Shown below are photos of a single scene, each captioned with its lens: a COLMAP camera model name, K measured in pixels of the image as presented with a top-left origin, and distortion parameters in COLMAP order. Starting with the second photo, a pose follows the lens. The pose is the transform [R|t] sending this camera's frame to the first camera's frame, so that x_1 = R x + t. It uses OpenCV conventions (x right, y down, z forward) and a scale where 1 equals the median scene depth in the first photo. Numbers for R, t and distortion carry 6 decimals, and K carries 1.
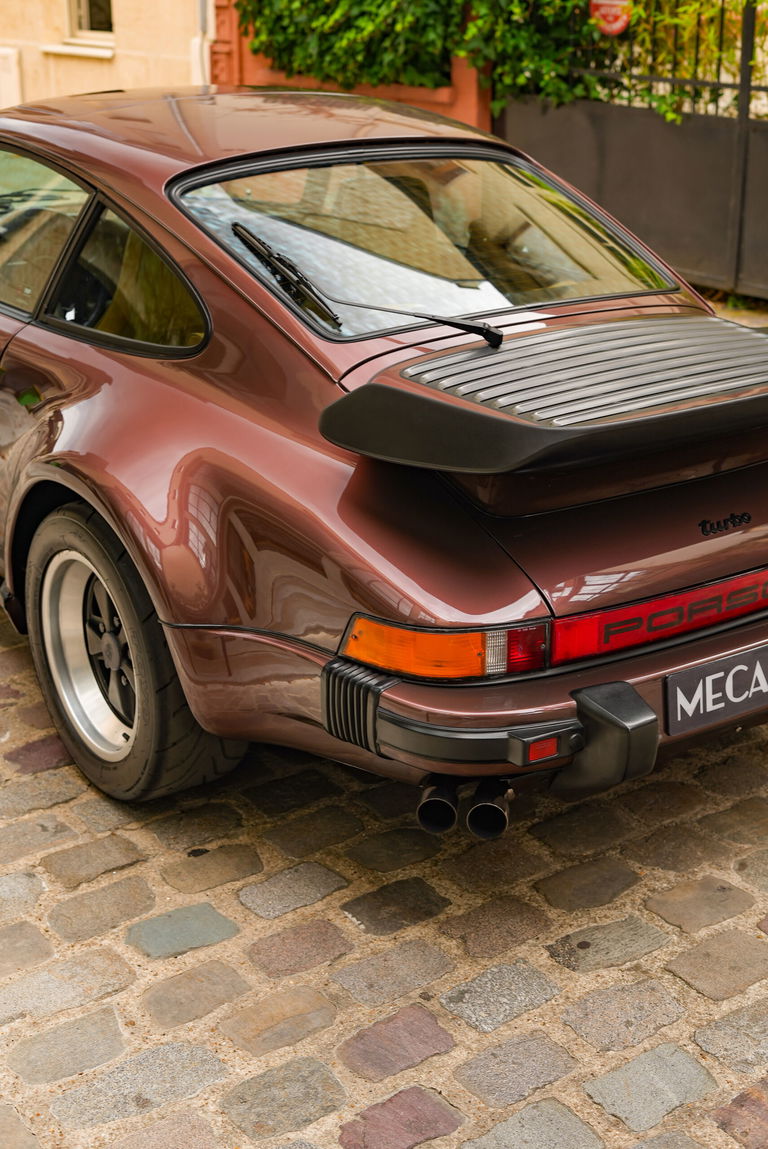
lens RADIAL K [[1715.7, 0, 379.8], [0, 1715.7, 565.0], [0, 0, 1]] dist [-0.019061, 0.004550]
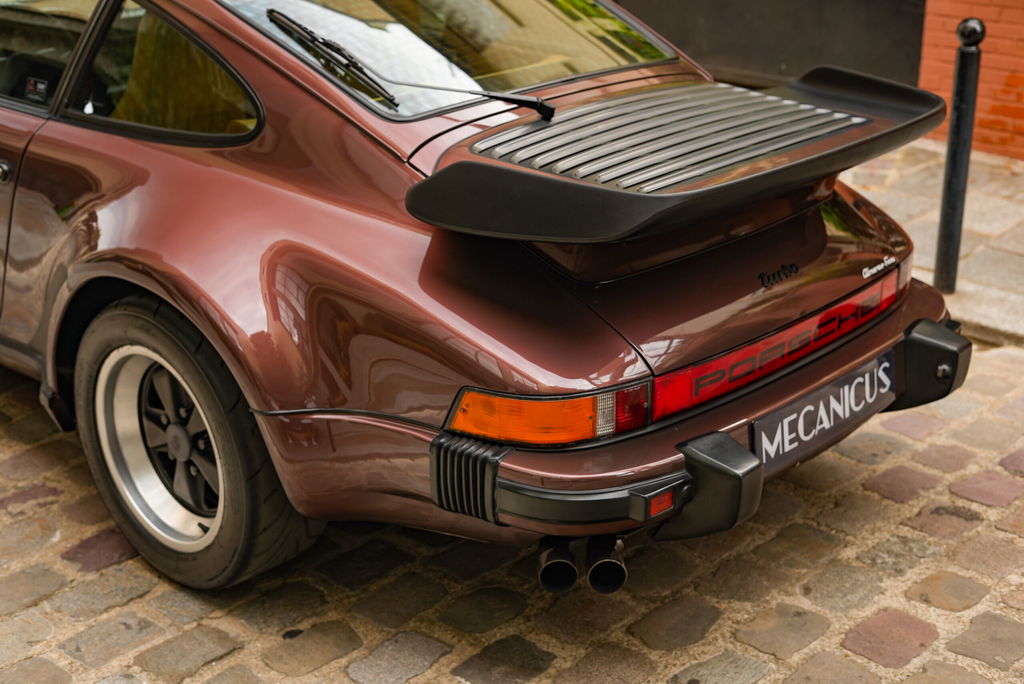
lens RADIAL K [[1529.1, 0, 513.4], [0, 1529.1, 343.7], [0, 0, 1]] dist [-0.019061, 0.004550]
pose [[0.977307, -0.075715, 0.197833, -0.148344], [0.072098, 0.997073, 0.025435, -0.017036], [-0.199180, -0.010595, 0.979906, 0.095489]]
